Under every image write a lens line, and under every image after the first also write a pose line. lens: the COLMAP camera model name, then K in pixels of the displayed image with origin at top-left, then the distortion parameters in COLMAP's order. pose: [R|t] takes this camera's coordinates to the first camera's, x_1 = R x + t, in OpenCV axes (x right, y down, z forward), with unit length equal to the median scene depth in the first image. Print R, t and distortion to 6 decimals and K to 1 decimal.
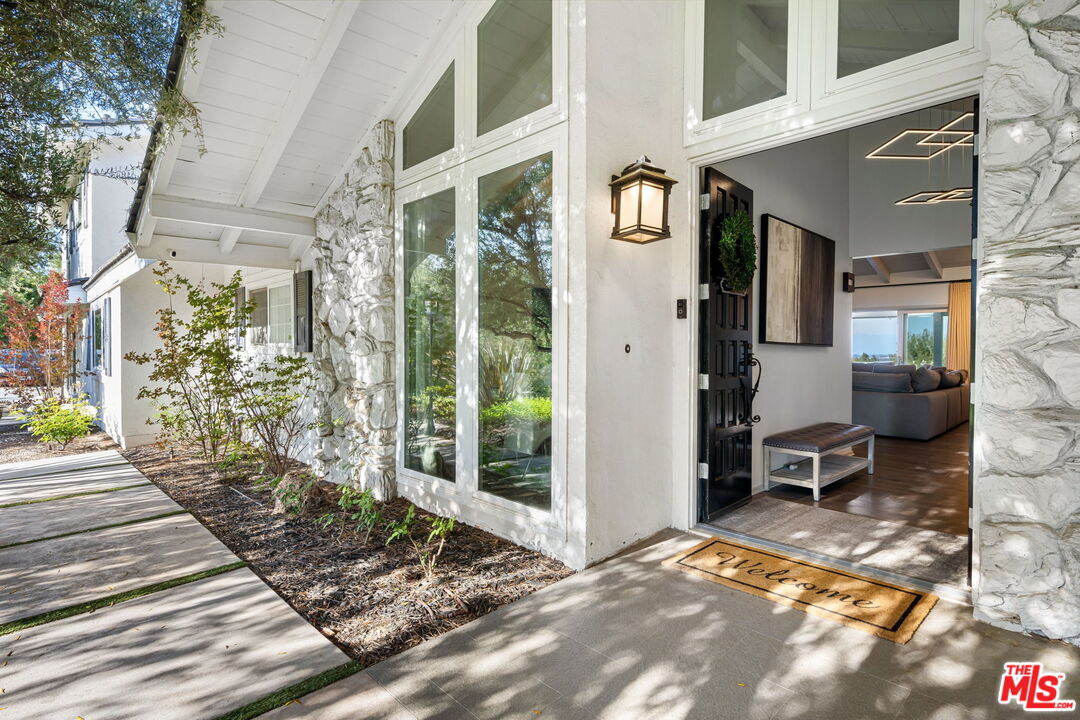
lens RADIAL K [[543.0, 0, 540.0], [0, 543.0, 361.5], [0, 0, 1]] dist [-0.000840, 0.001879]
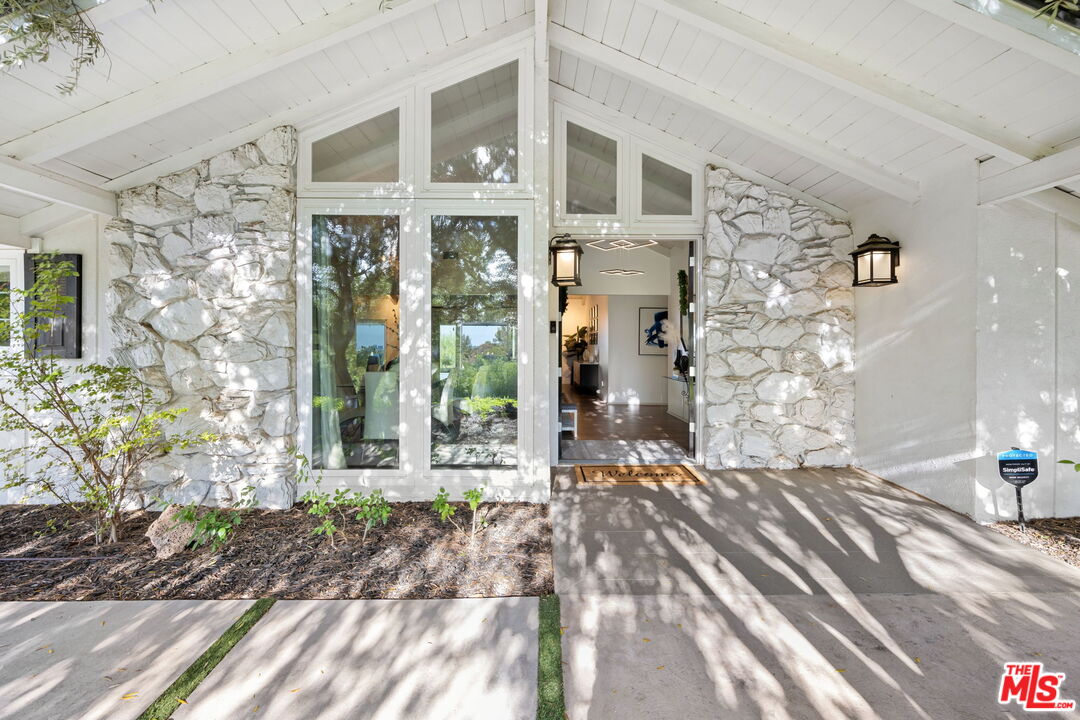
lens RADIAL K [[409.1, 0, 540.7], [0, 409.1, 348.2], [0, 0, 1]] dist [-0.000538, 0.000126]
pose [[0.703140, -0.009012, 0.710994, -0.714022], [0.016317, 0.999861, -0.003464, -0.035734], [-0.710864, 0.014037, 0.703189, 0.209566]]
